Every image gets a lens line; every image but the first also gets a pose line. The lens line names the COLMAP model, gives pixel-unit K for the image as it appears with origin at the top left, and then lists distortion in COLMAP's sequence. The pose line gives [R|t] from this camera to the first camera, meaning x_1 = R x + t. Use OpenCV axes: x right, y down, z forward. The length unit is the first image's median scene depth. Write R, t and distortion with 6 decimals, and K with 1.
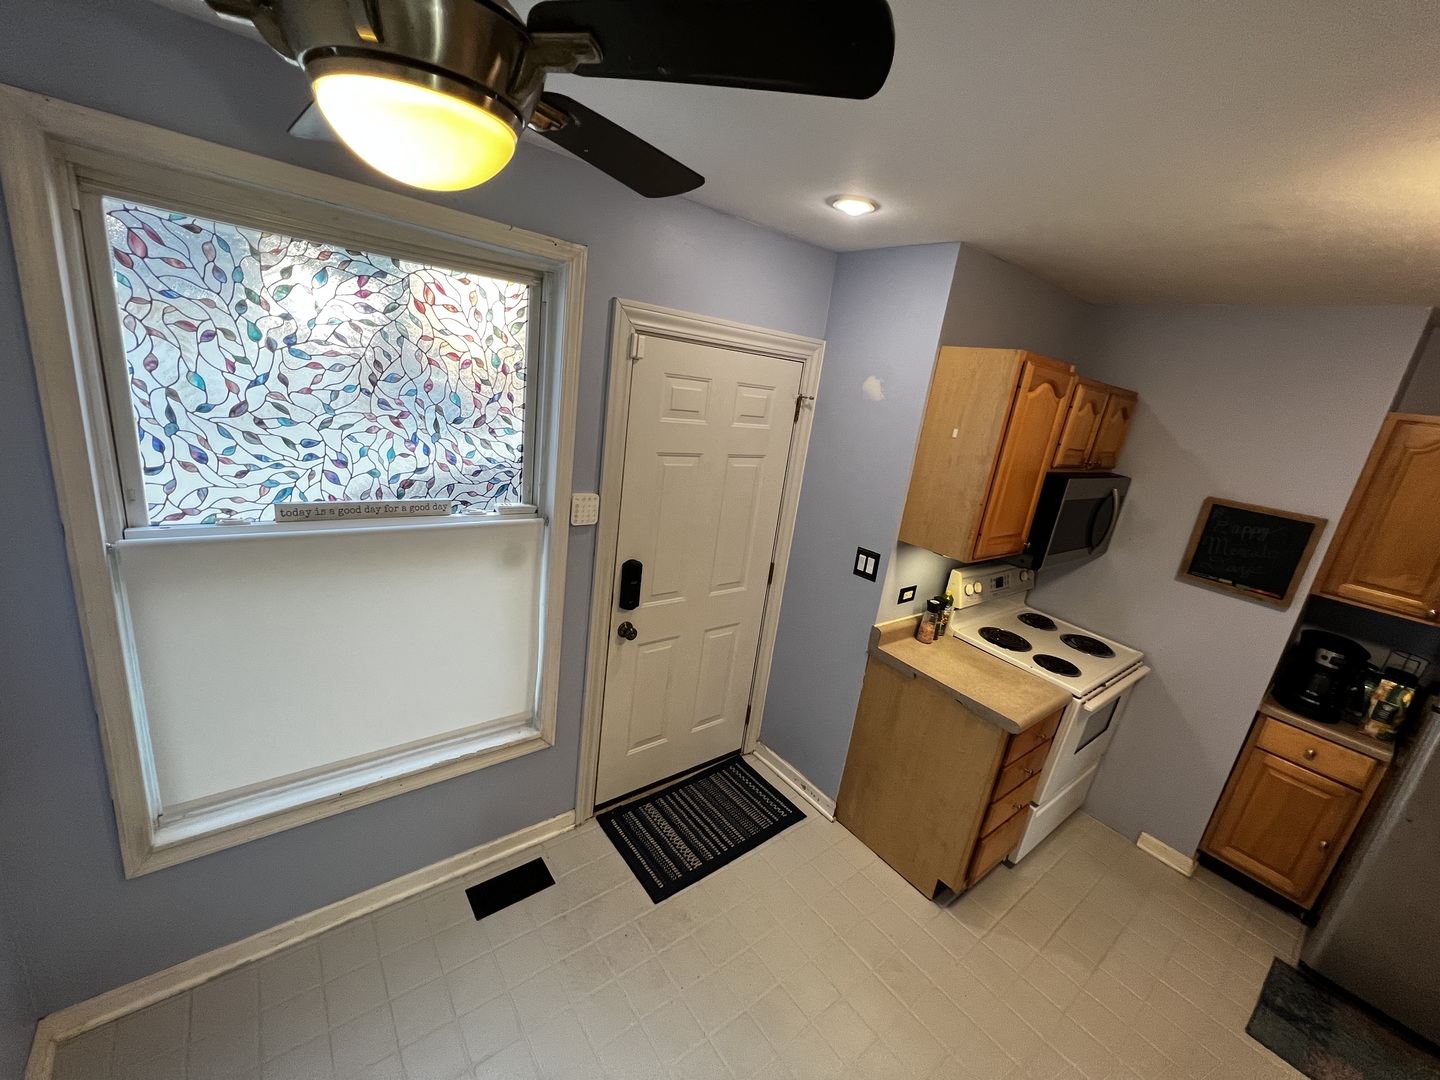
lens RADIAL K [[579.7, 0, 715.0], [0, 579.7, 540.4], [0, 0, 1]] dist [-0.004174, 0.000970]
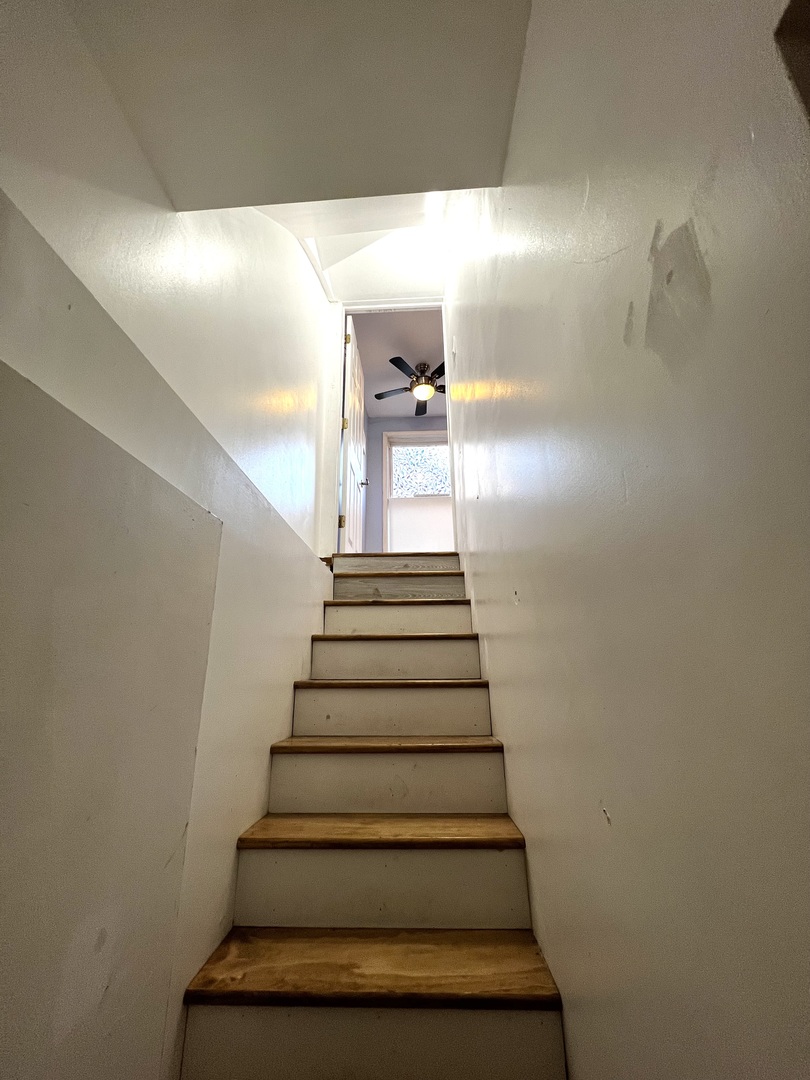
lens RADIAL K [[434.7, 0, 402.0], [0, 434.7, 539.9], [0, 0, 1]] dist [-0.004174, 0.000970]
pose [[0.756969, -0.333802, -0.561759, 1.026814], [-0.066158, 0.816115, -0.574090, 2.317581], [0.650093, 0.471734, 0.595690, -0.980905]]
